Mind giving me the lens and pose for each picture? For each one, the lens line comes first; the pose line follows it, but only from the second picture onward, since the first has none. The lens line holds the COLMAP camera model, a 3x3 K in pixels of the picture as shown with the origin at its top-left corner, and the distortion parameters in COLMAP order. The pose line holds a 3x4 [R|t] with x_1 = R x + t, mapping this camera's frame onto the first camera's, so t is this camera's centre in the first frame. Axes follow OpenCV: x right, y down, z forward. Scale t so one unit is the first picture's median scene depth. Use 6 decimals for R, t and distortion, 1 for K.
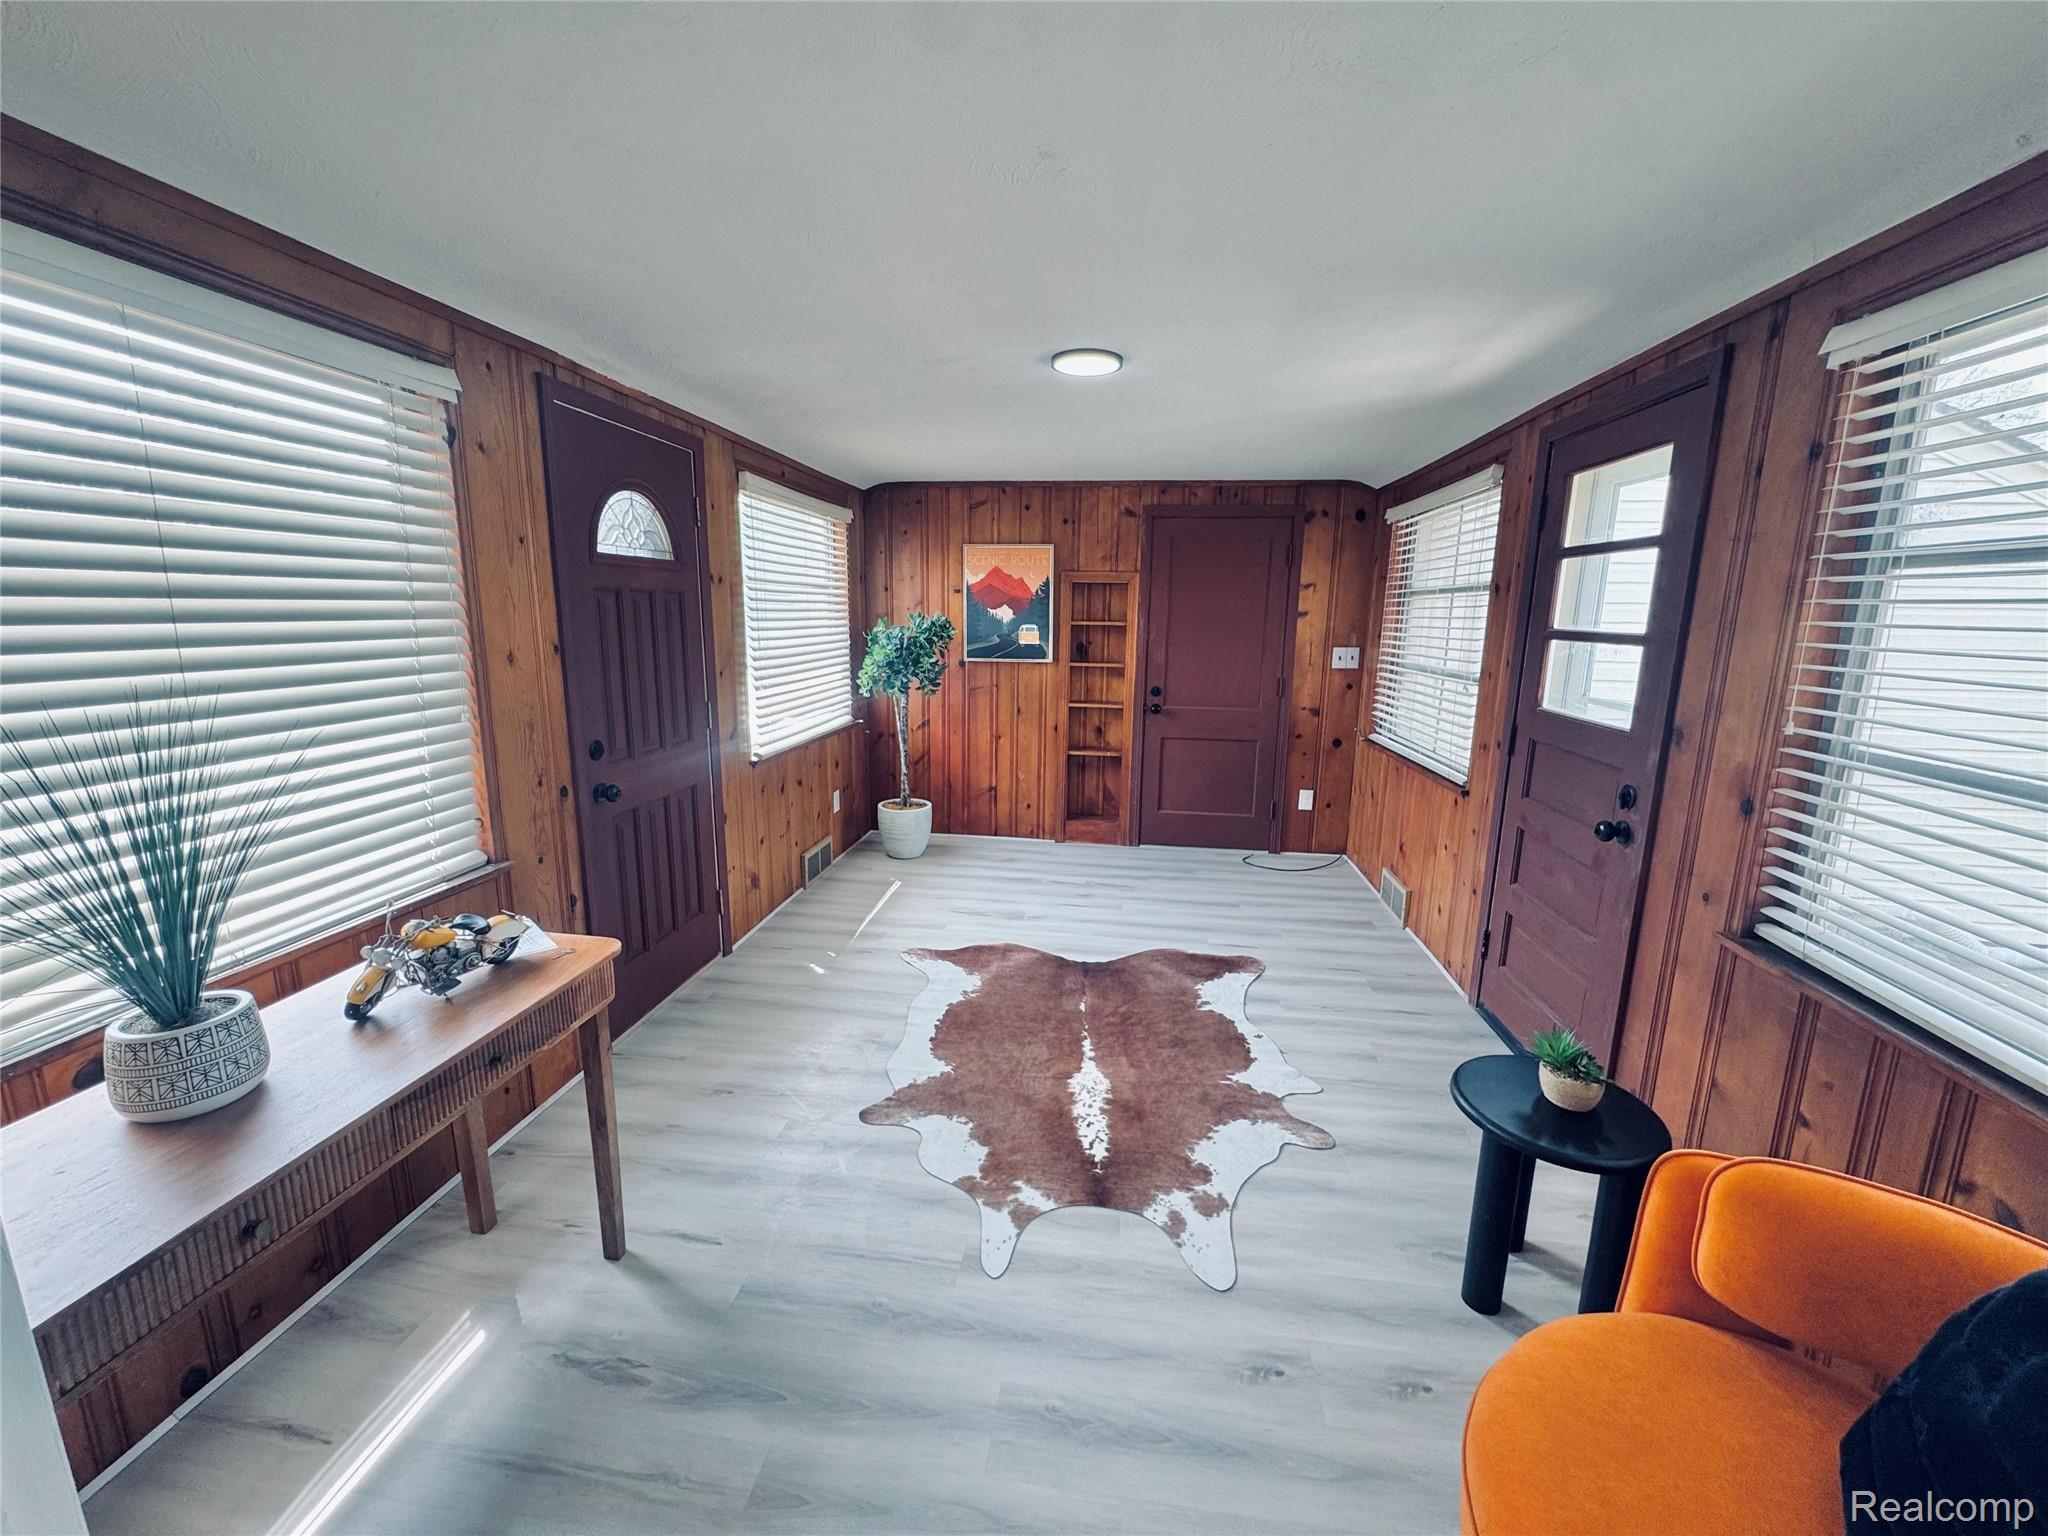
lens RADIAL K [[817.3, 0, 1024.1], [0, 817.3, 765.6], [0, 0, 1]] dist [-0.006303, 0.000927]
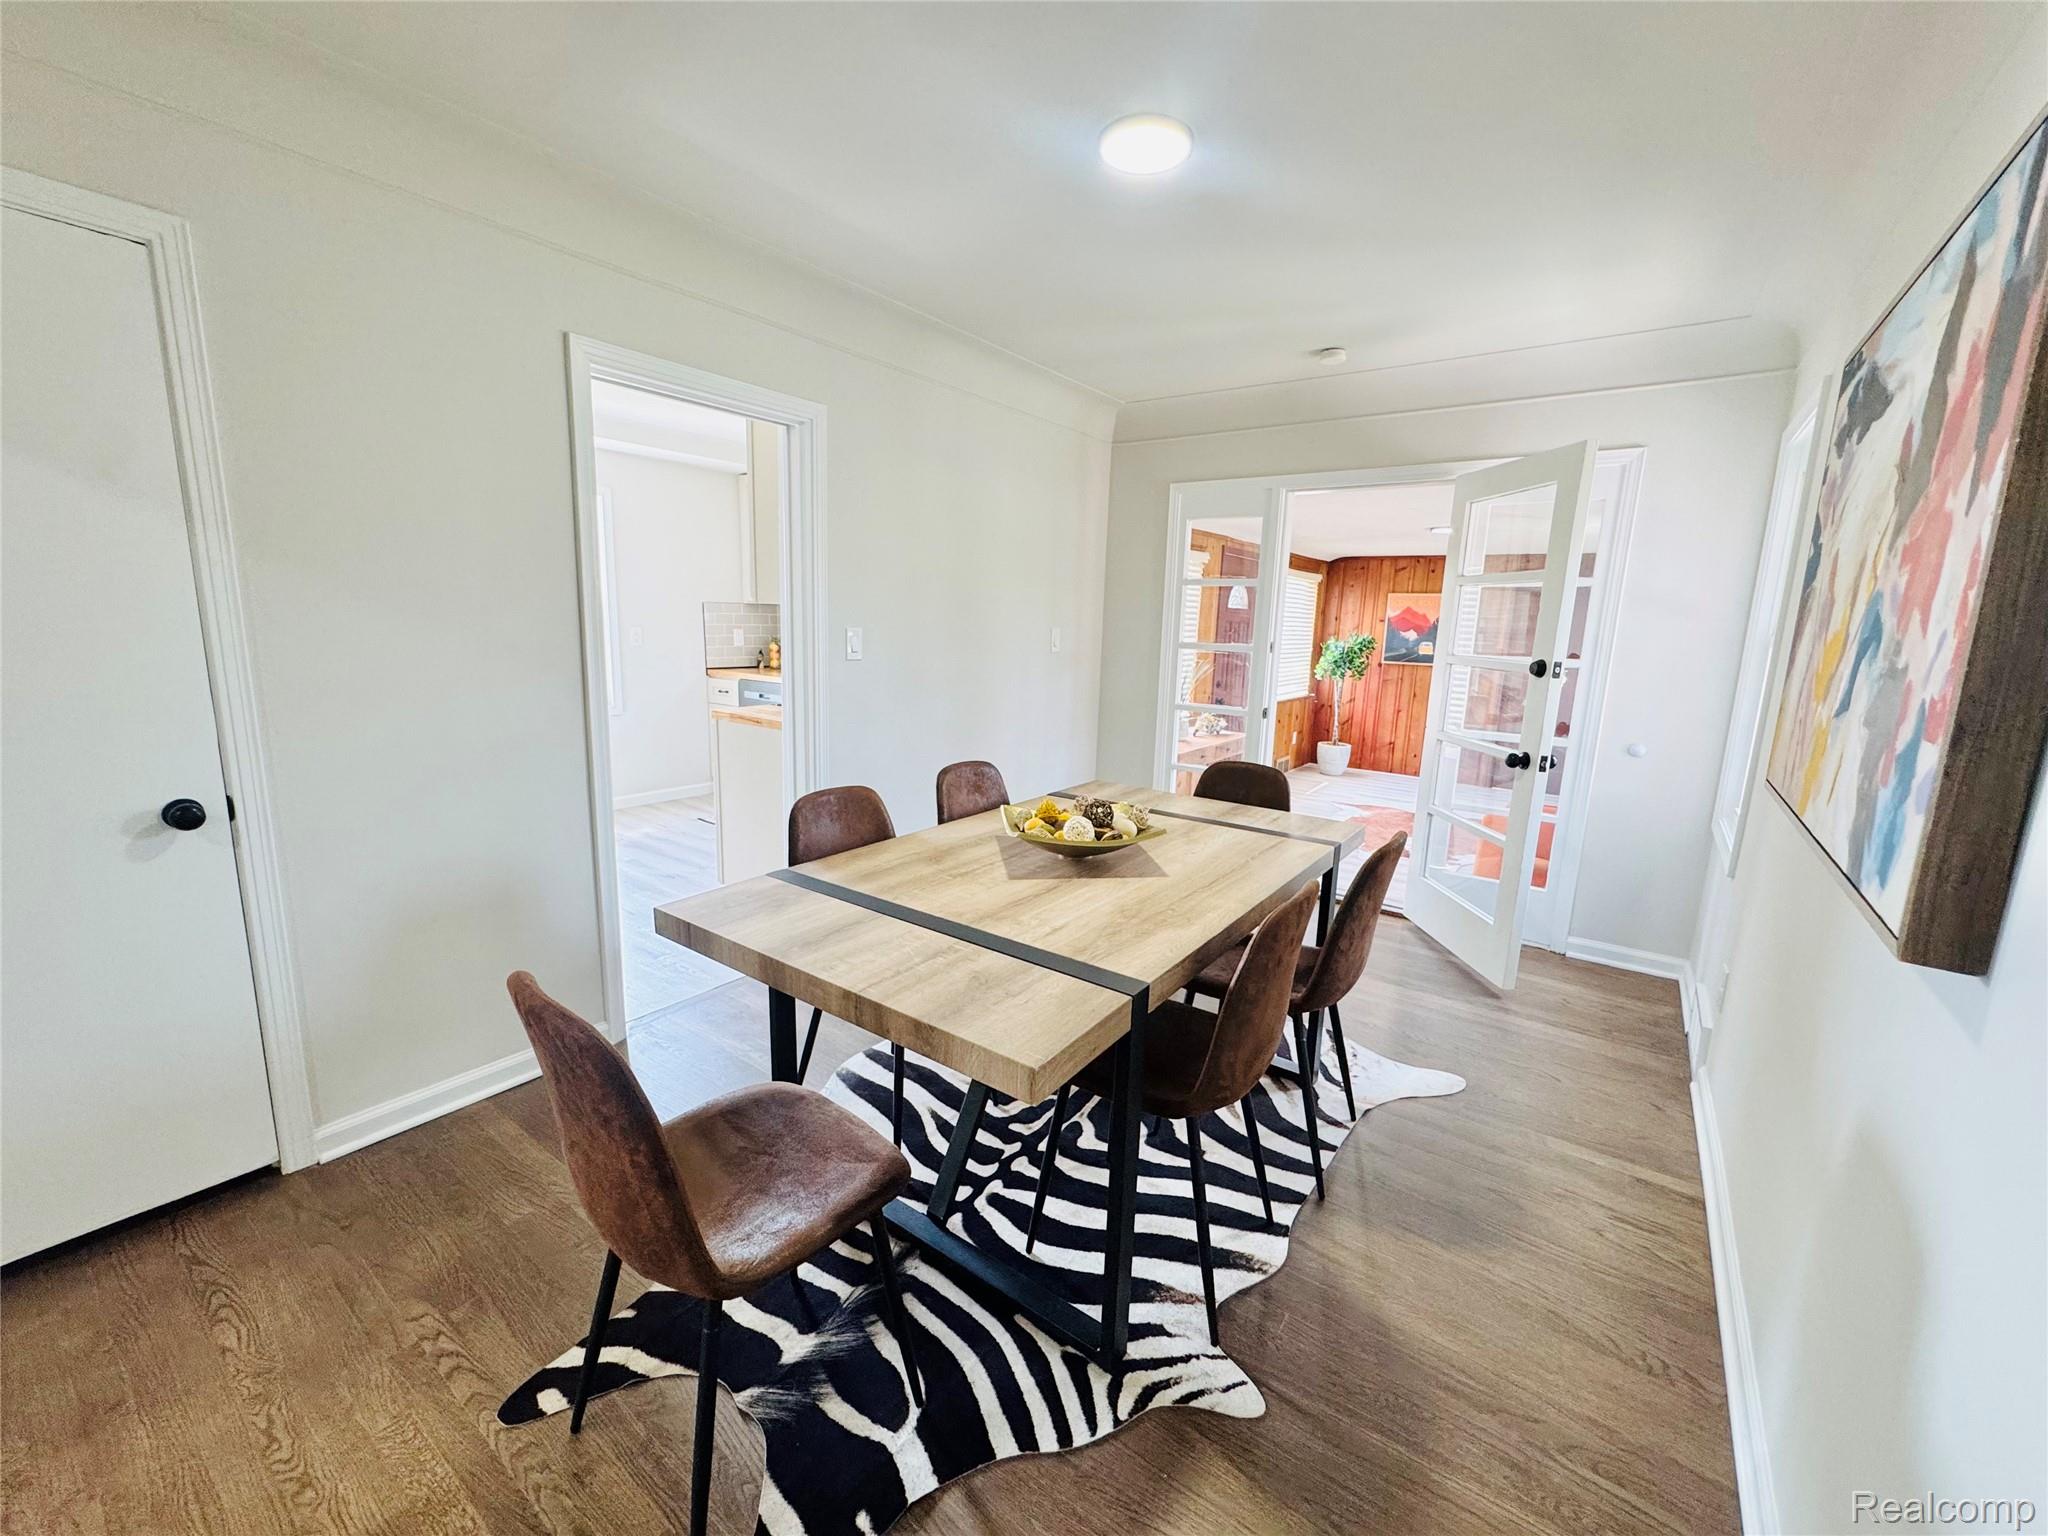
lens RADIAL K [[817.3, 0, 1029.2], [0, 817.3, 769.5], [0, 0, 1]] dist [-0.006303, 0.000927]
pose [[0.881176, 0.101696, -0.461722, 0.135032], [-0.108757, 0.994003, 0.011375, 0.234723], [0.460110, 0.040192, 0.886952, -1.271776]]
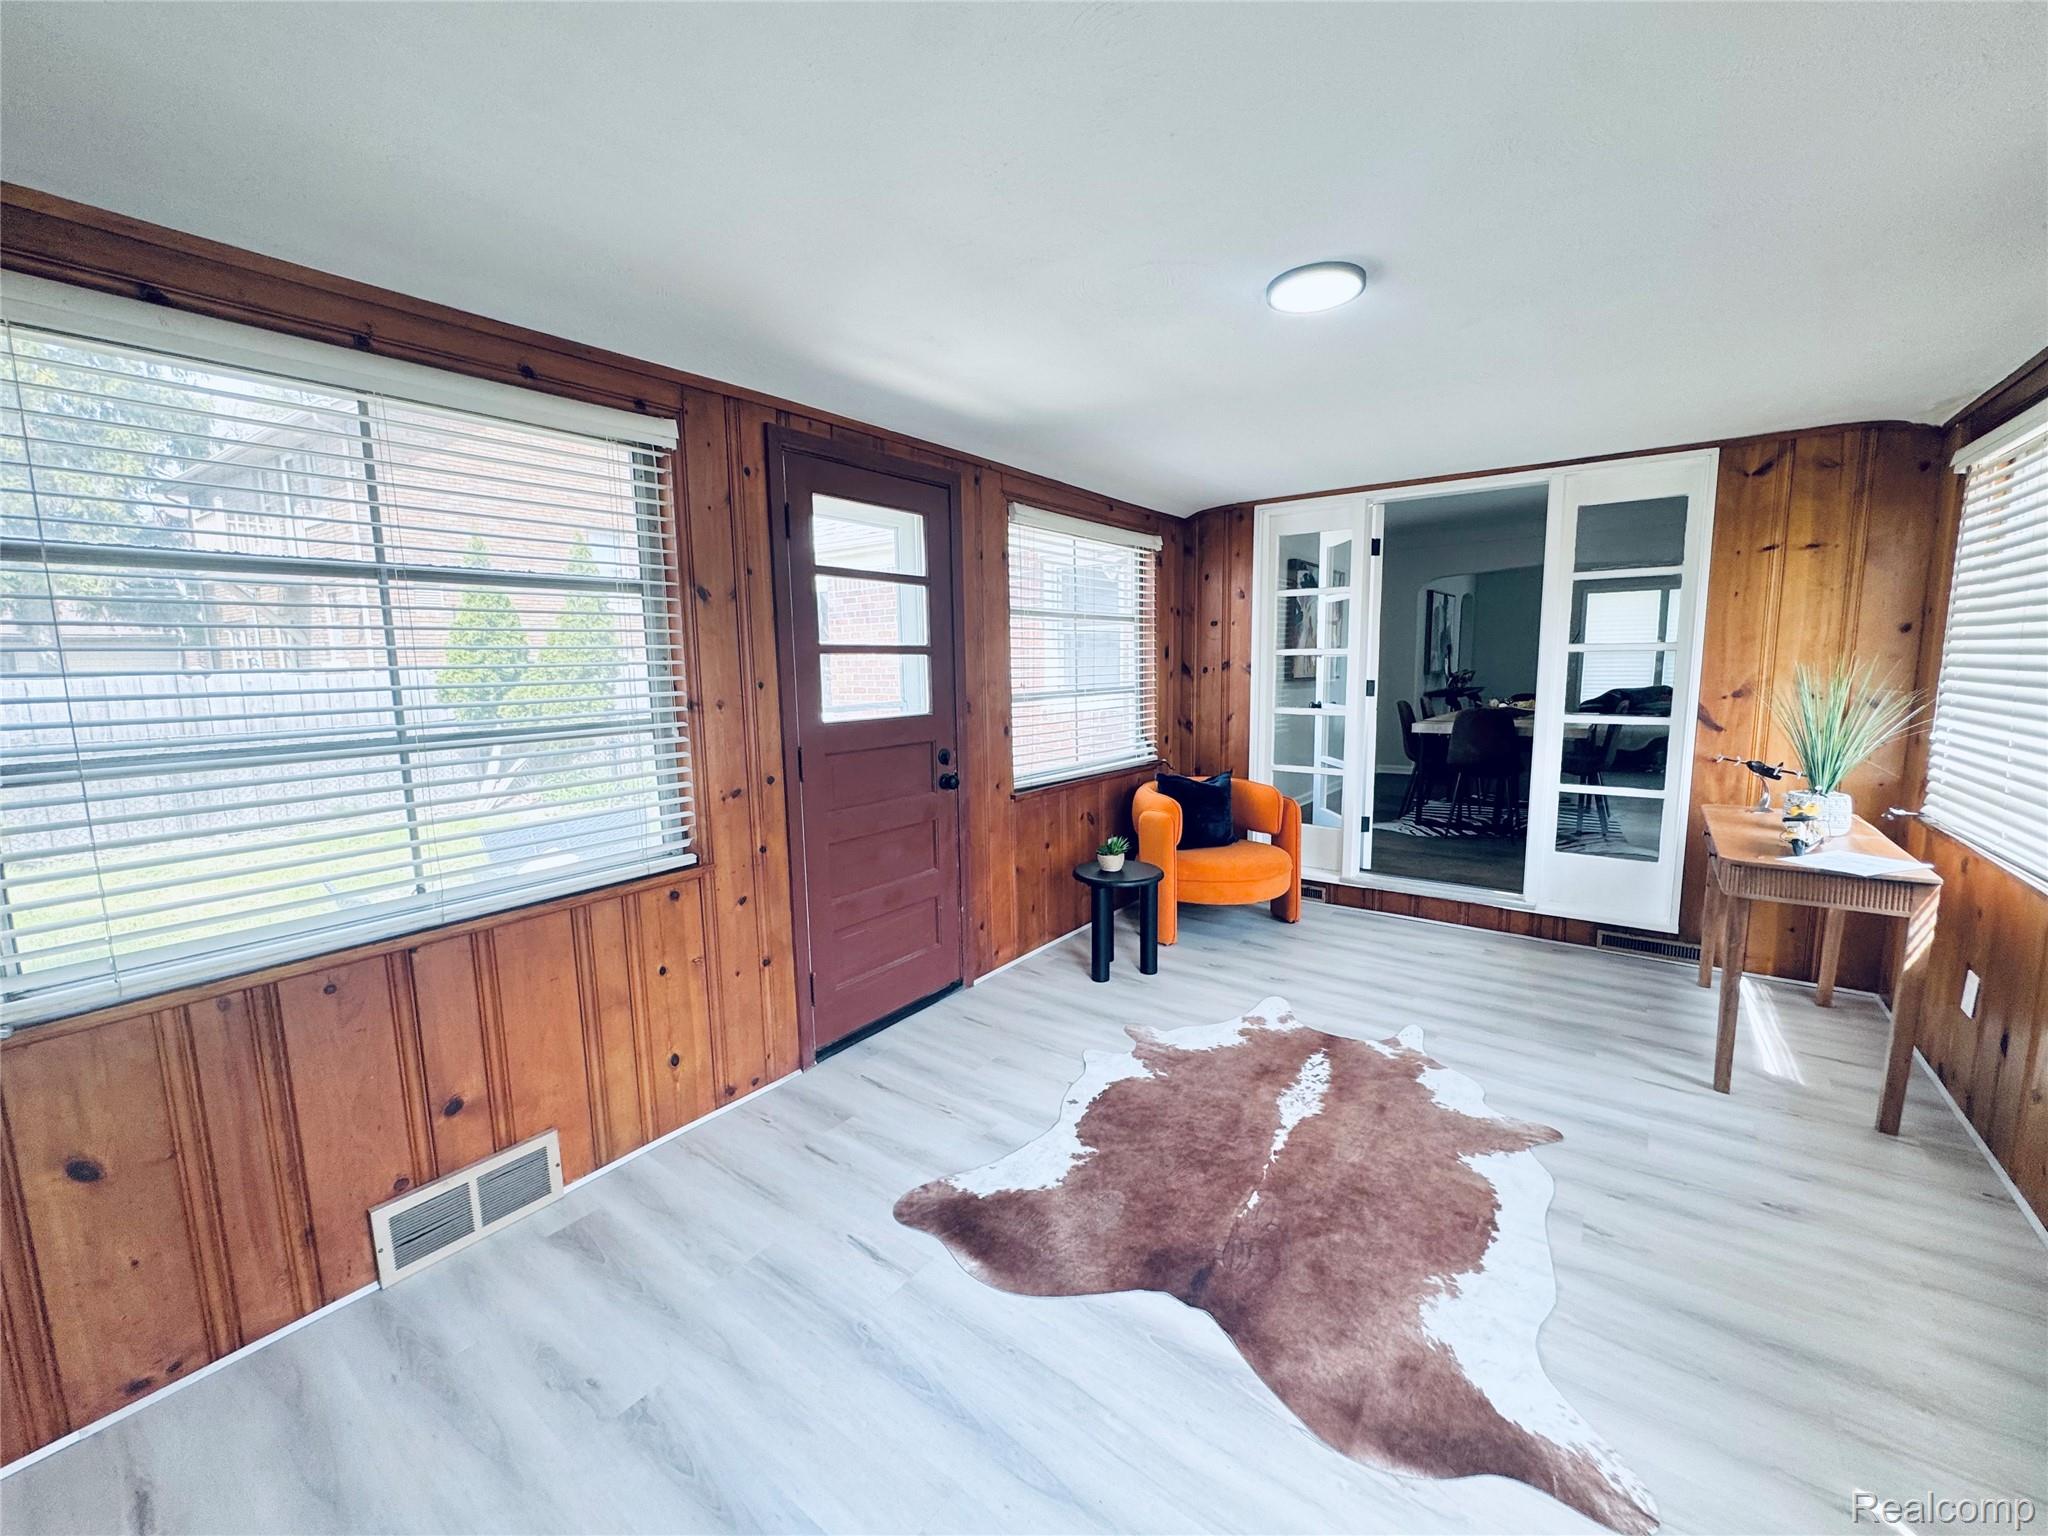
lens RADIAL K [[817.3, 0, 1024.1], [0, 817.3, 770.2], [0, 0, 1]] dist [-0.006303, 0.000927]
pose [[-0.873731, -0.063959, 0.482187, -0.063516], [0.096012, 0.949136, 0.299871, -0.256154], [-0.476840, 0.308302, -0.823148, 1.511104]]
